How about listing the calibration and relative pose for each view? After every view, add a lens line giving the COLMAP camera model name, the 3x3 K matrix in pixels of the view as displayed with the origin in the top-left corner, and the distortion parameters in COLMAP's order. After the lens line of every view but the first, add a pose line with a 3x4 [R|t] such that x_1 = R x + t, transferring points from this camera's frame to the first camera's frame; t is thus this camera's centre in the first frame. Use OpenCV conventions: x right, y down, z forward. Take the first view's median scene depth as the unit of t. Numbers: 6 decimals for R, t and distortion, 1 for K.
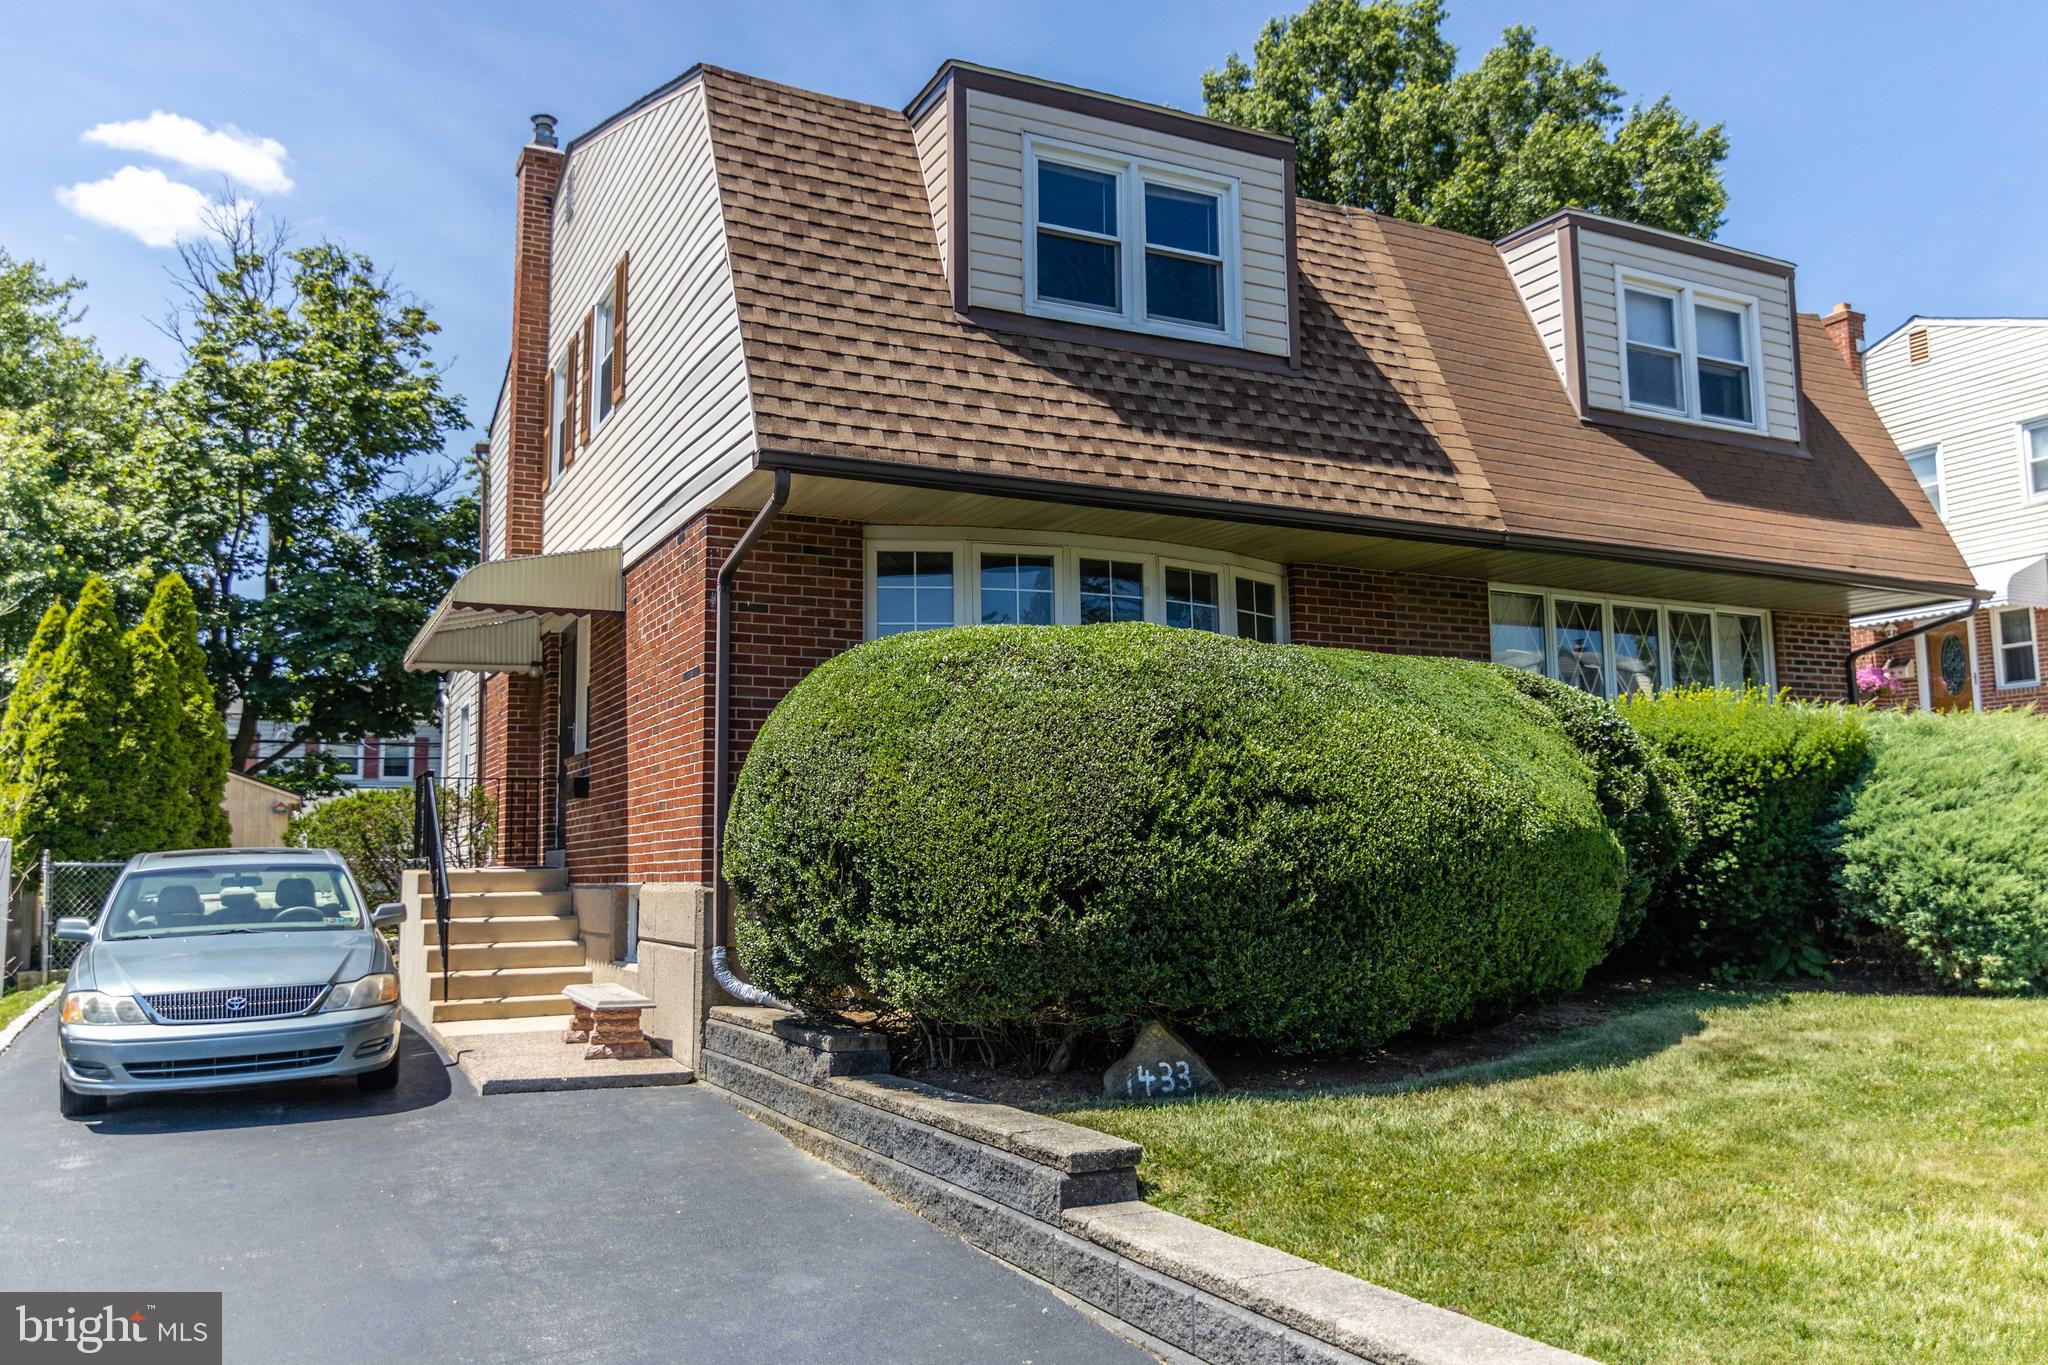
lens RADIAL K [[1585.3, 0, 1088.7], [0, 1585.3, 679.6], [0, 0, 1]] dist [-0.025574, -0.002072]
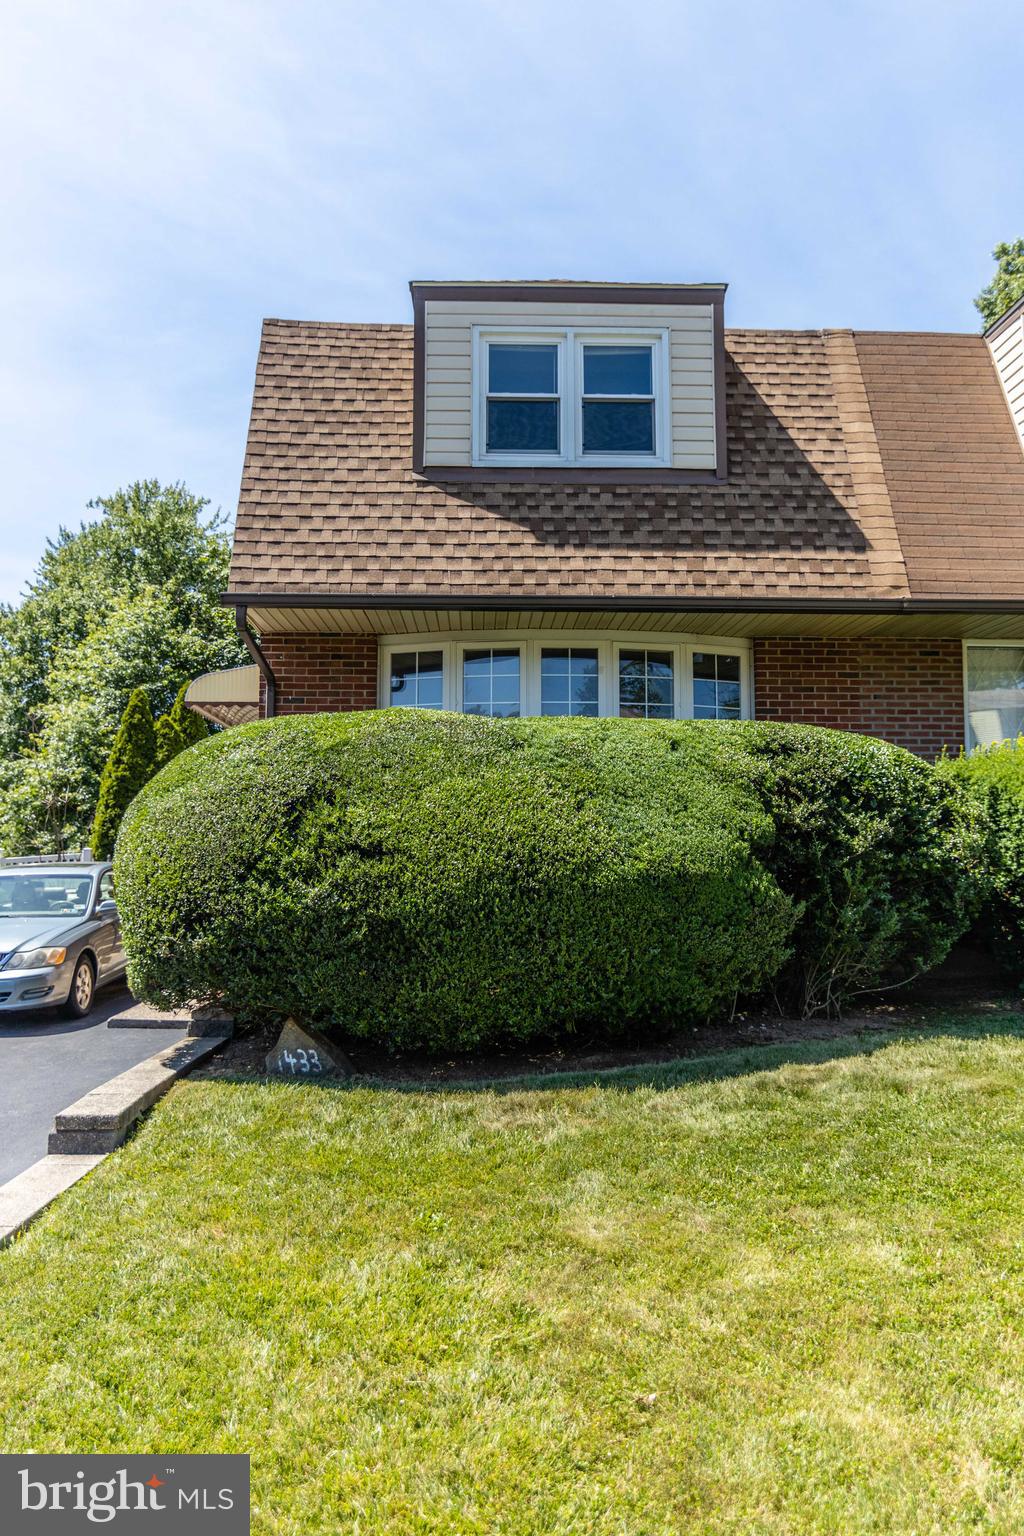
lens RADIAL K [[1154.6, 0, 515.5], [0, 1154.6, 766.6], [0, 0, 1]] dist [-0.017056, -0.001508]
pose [[0.903252, -0.020732, -0.428610, 0.383530], [0.037790, 0.998795, 0.031328, -0.010143], [0.427444, -0.044494, 0.902946, 0.135360]]
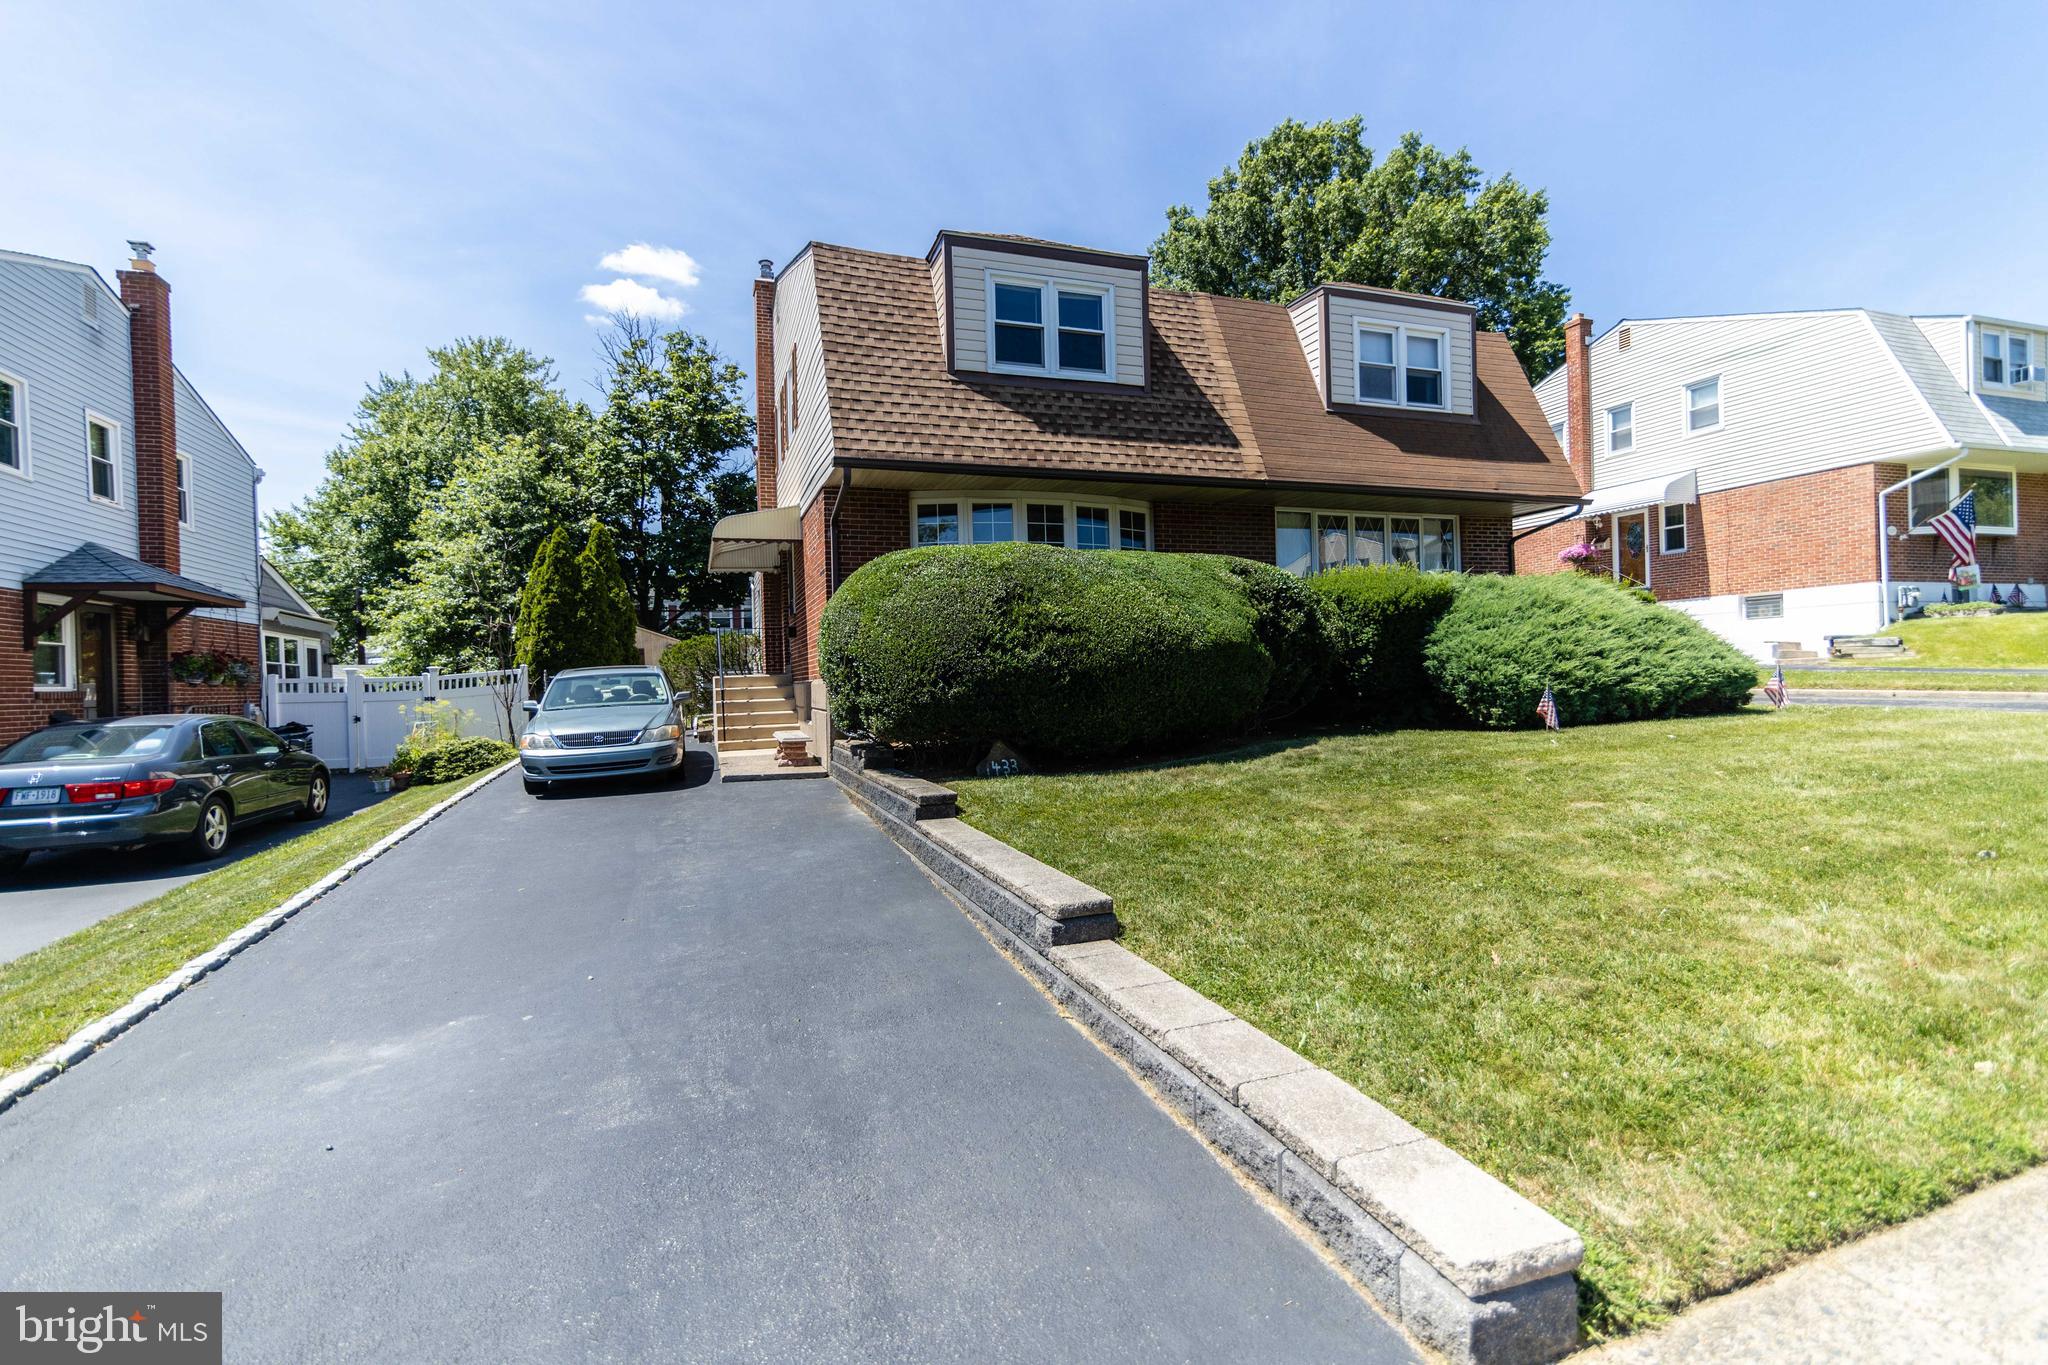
lens RADIAL K [[935.3, 0, 1057.3], [0, 935.3, 675.0], [0, 0, 1]] dist [0.002058, 0.000320]
pose [[0.992587, -0.014735, -0.120641, 0.161854], [0.029011, 0.992655, 0.117452, -0.005018], [0.118025, -0.120081, 0.985723, -0.109074]]
